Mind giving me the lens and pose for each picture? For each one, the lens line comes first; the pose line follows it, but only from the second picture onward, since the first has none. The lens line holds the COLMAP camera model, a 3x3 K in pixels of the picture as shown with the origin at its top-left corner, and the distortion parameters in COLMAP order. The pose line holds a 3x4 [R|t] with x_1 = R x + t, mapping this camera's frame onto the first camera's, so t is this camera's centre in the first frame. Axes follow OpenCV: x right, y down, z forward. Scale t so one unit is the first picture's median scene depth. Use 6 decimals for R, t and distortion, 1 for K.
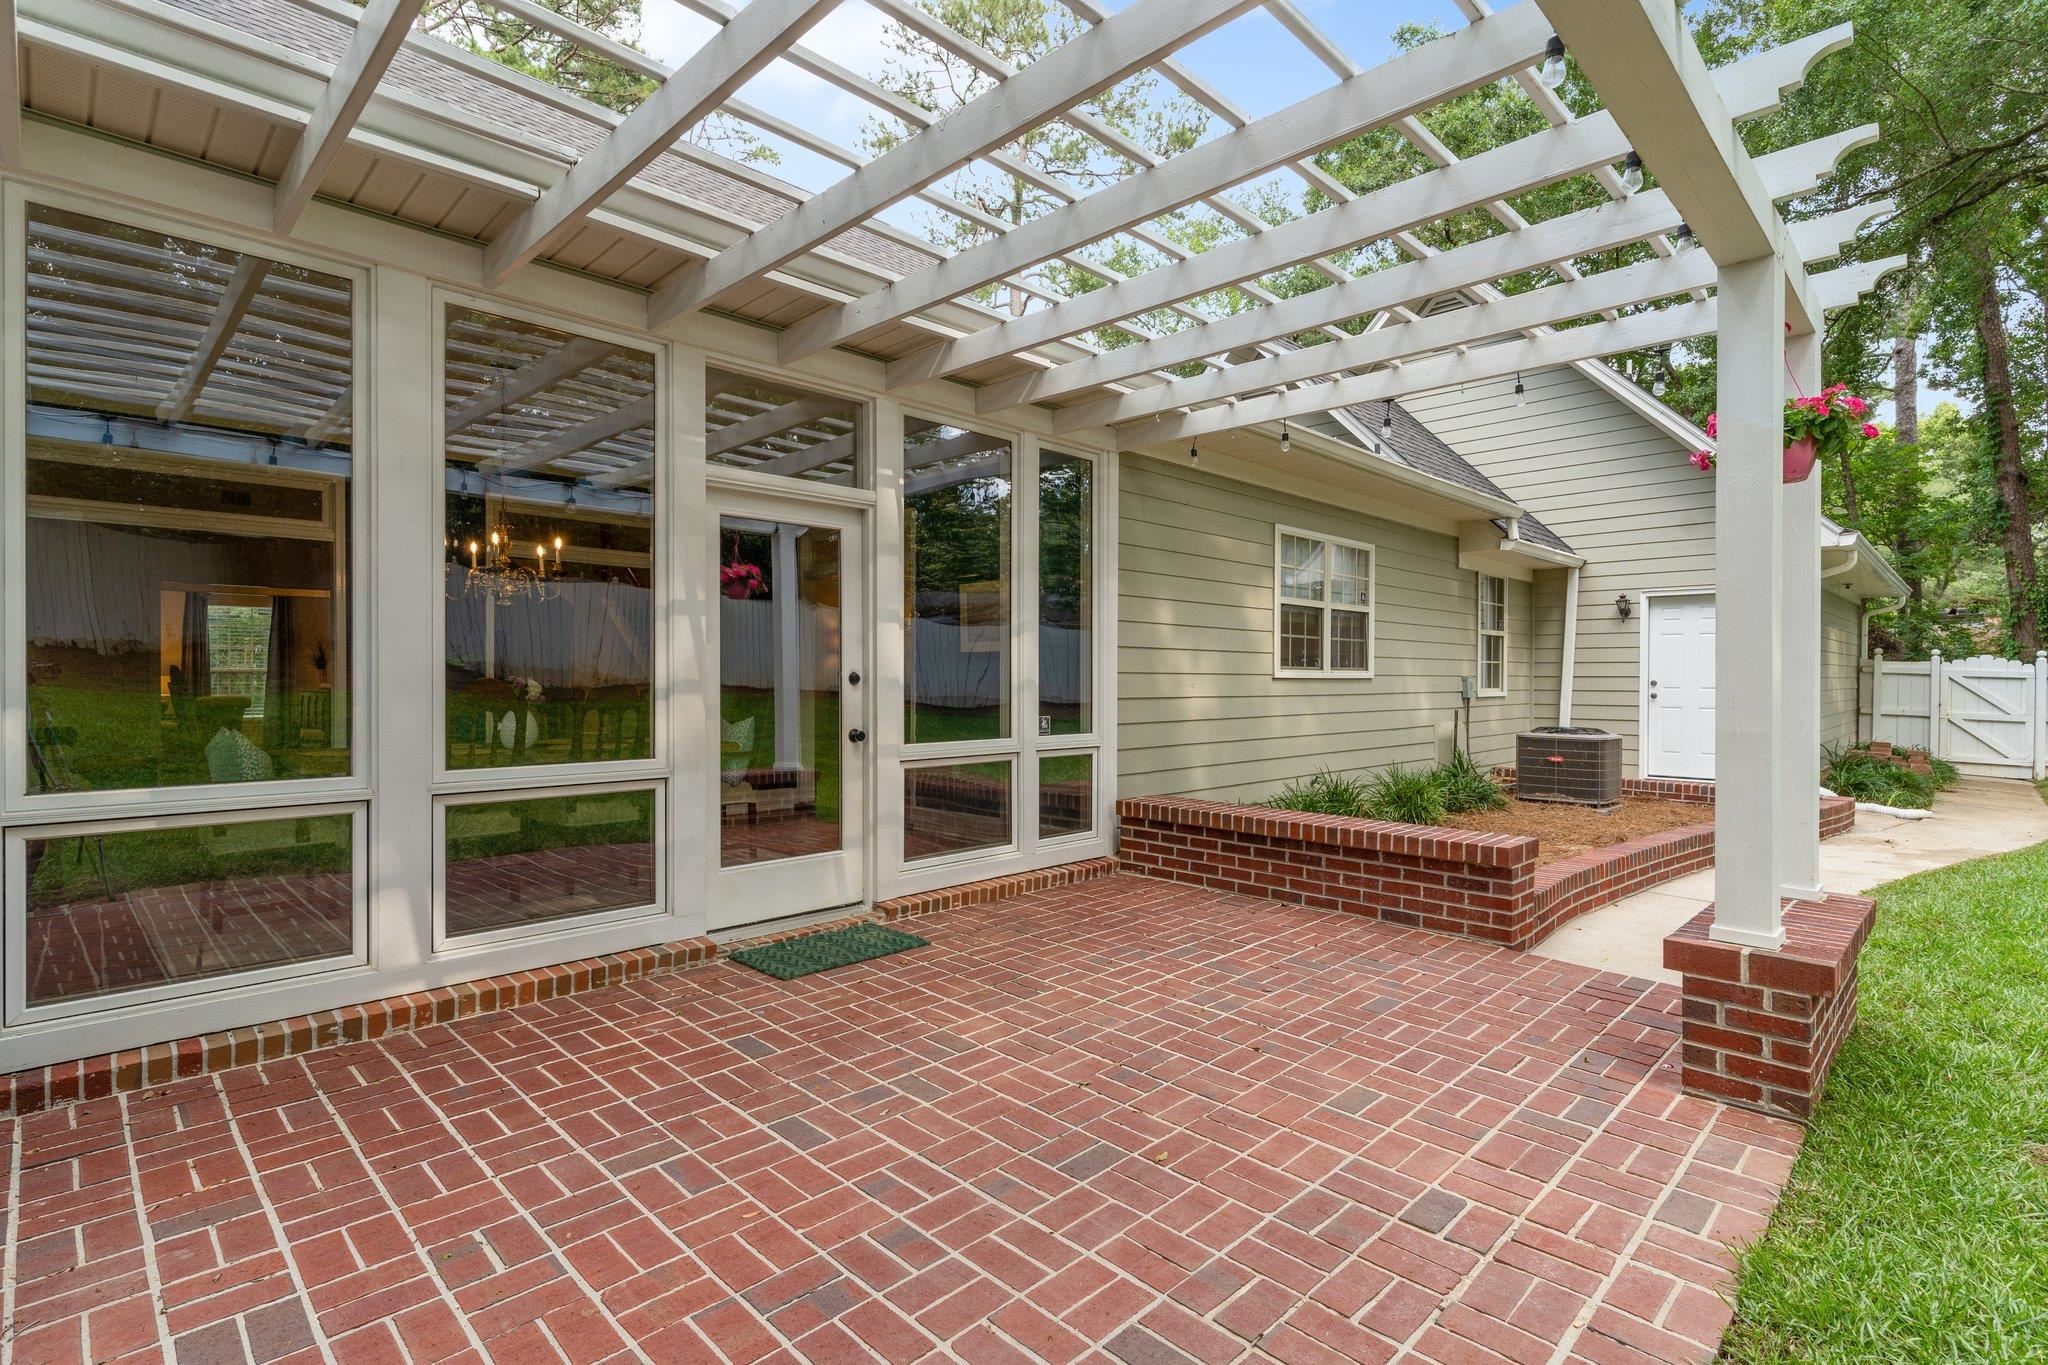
lens RADIAL K [[970.0, 0, 1016.7], [0, 970.0, 679.9], [0, 0, 1]] dist [-0.000939, -0.000493]
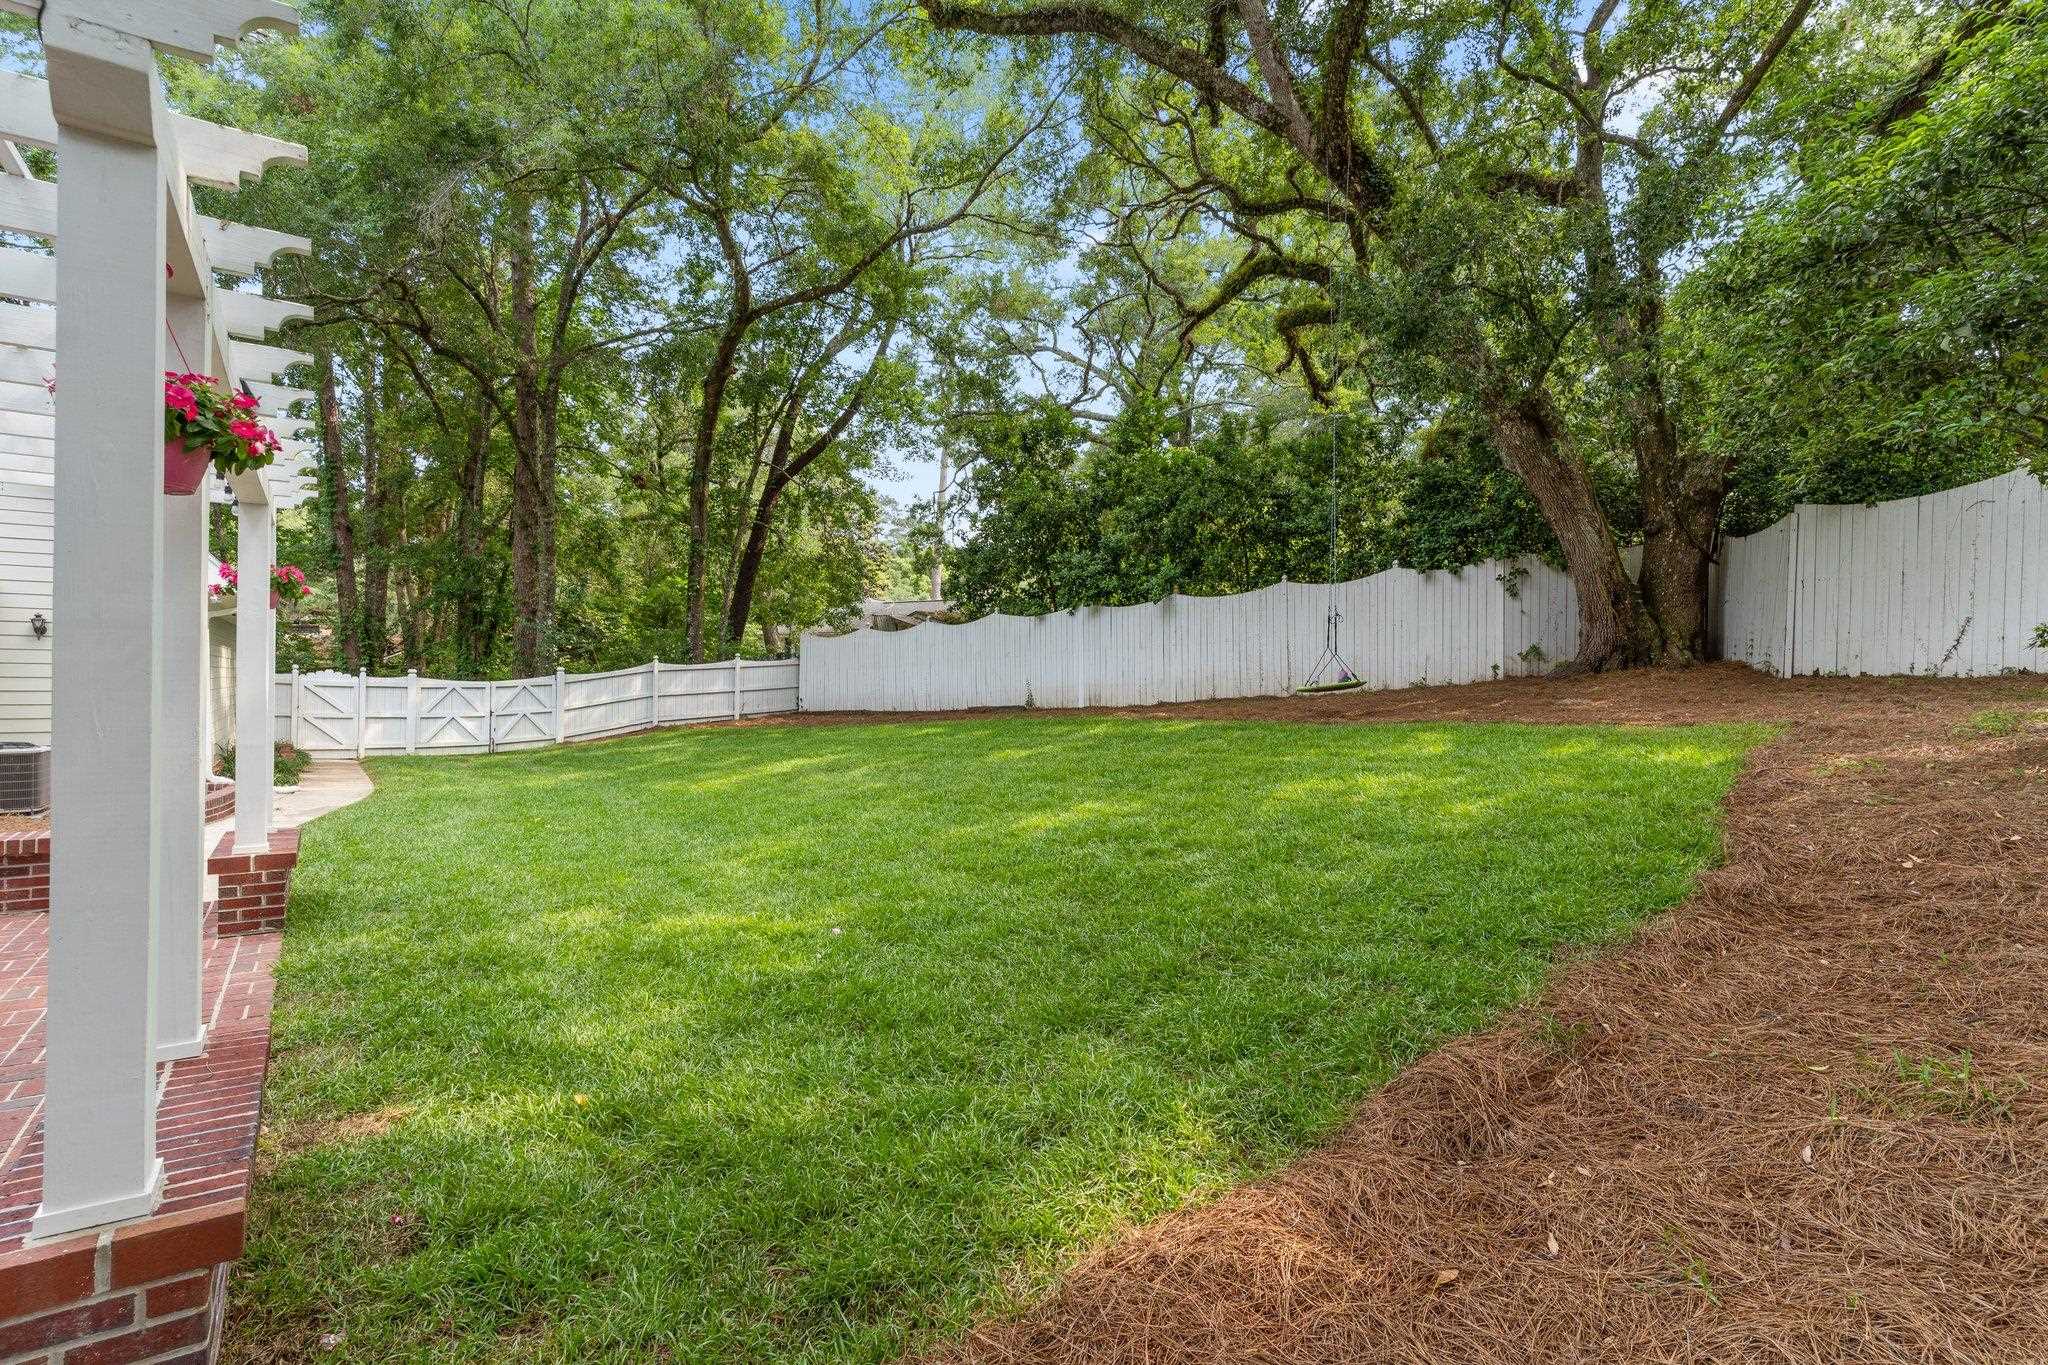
lens RADIAL K [[970.0, 0, 1016.7], [0, 970.0, 679.9], [0, 0, 1]] dist [-0.000939, -0.000493]
pose [[0.158313, 0.002002, 0.987387, -0.581381], [-0.007491, 0.999972, -0.000826, -0.053262], [-0.987361, -0.007266, 0.158324, -0.516793]]
